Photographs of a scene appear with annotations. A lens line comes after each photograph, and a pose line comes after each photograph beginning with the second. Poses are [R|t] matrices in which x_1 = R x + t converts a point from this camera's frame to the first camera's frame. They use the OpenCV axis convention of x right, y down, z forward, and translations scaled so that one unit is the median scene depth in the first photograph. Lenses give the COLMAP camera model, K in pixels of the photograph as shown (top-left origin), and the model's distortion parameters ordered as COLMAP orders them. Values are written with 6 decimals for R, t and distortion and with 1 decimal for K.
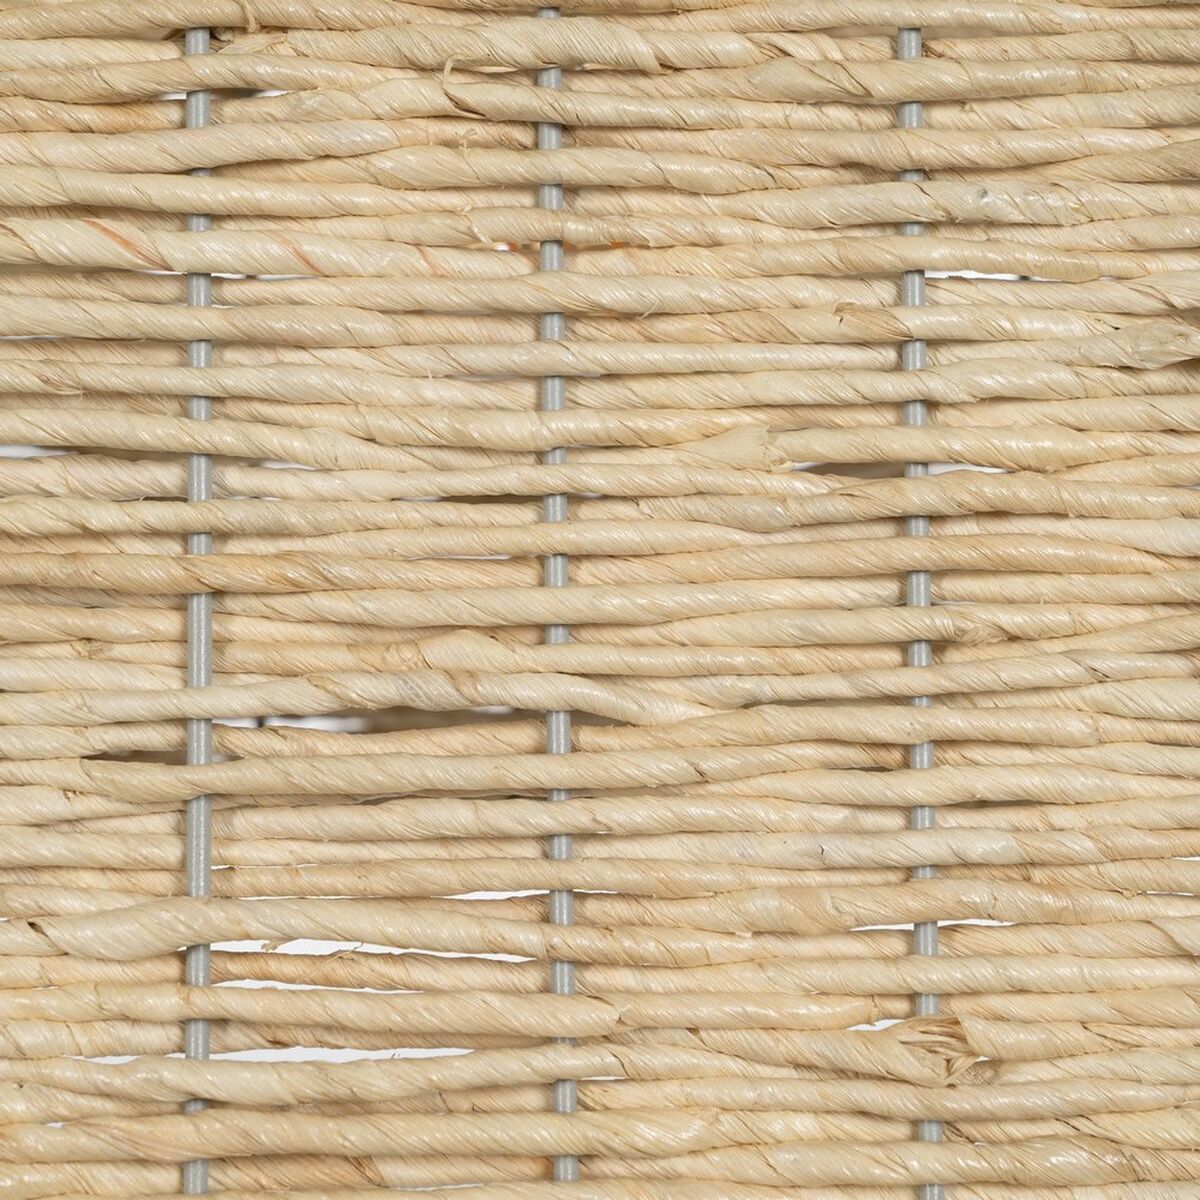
lens RADIAL K [[5729.4, 0, 605.7], [0, 5729.4, 596.3], [0, 0, 1]] dist [0.485355, 0.000000]
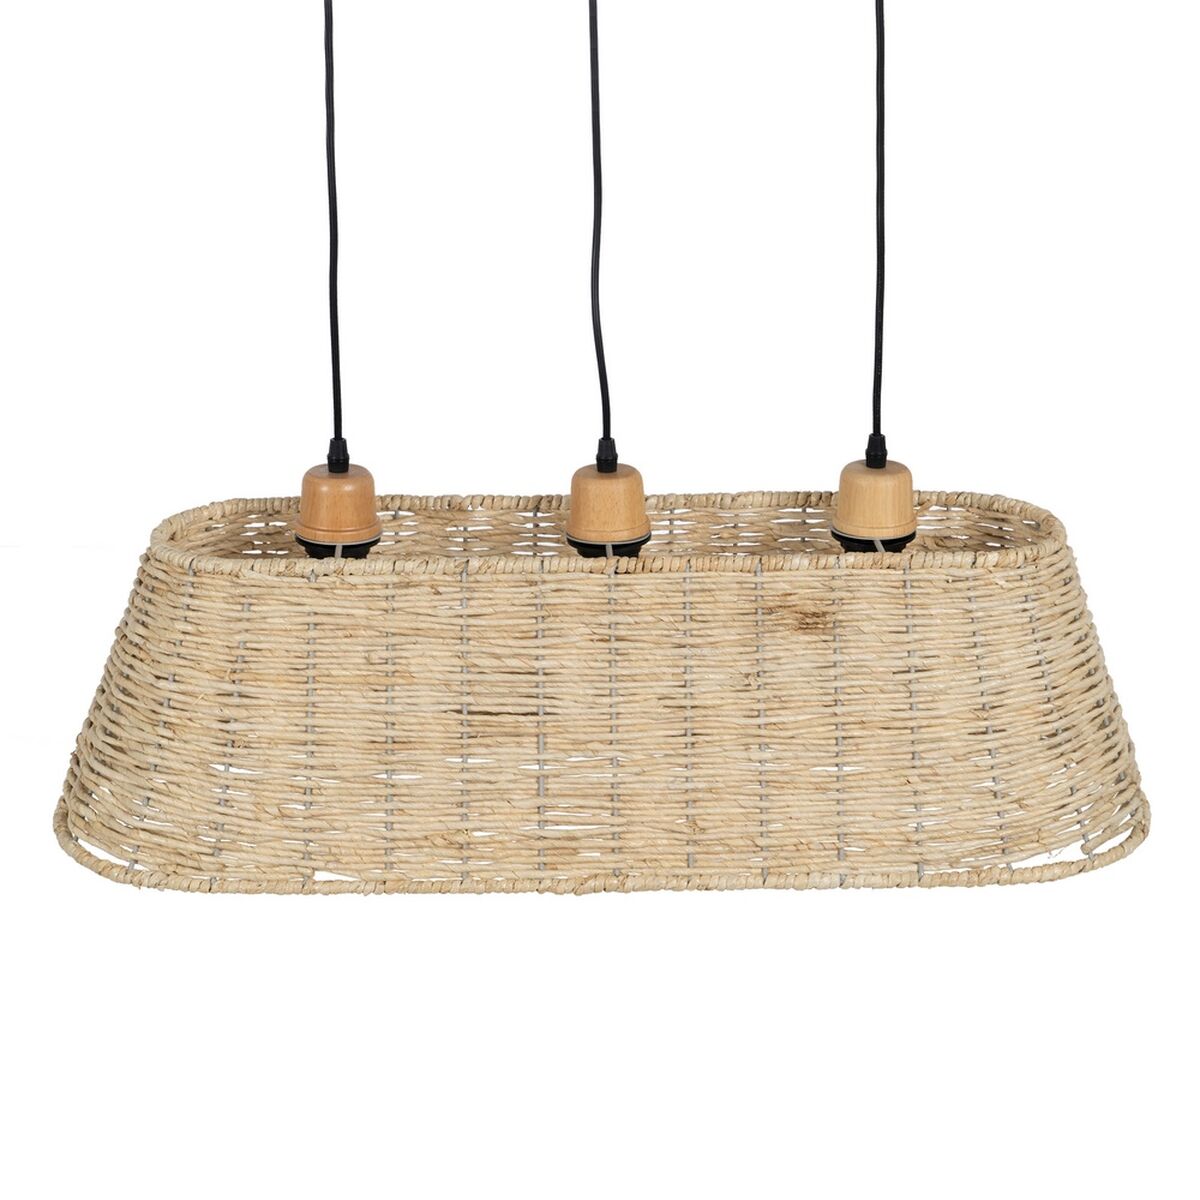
lens RADIAL K [[5729.4, 0, 597.1], [0, 5729.4, 594.1], [0, 0, 1]] dist [0.485355, 0.000000]
pose [[0.998255, -0.005878, -0.058764, 0.263986], [0.007316, 0.999678, 0.024291, -0.237453], [0.058602, -0.024679, 0.997976, -3.859302]]
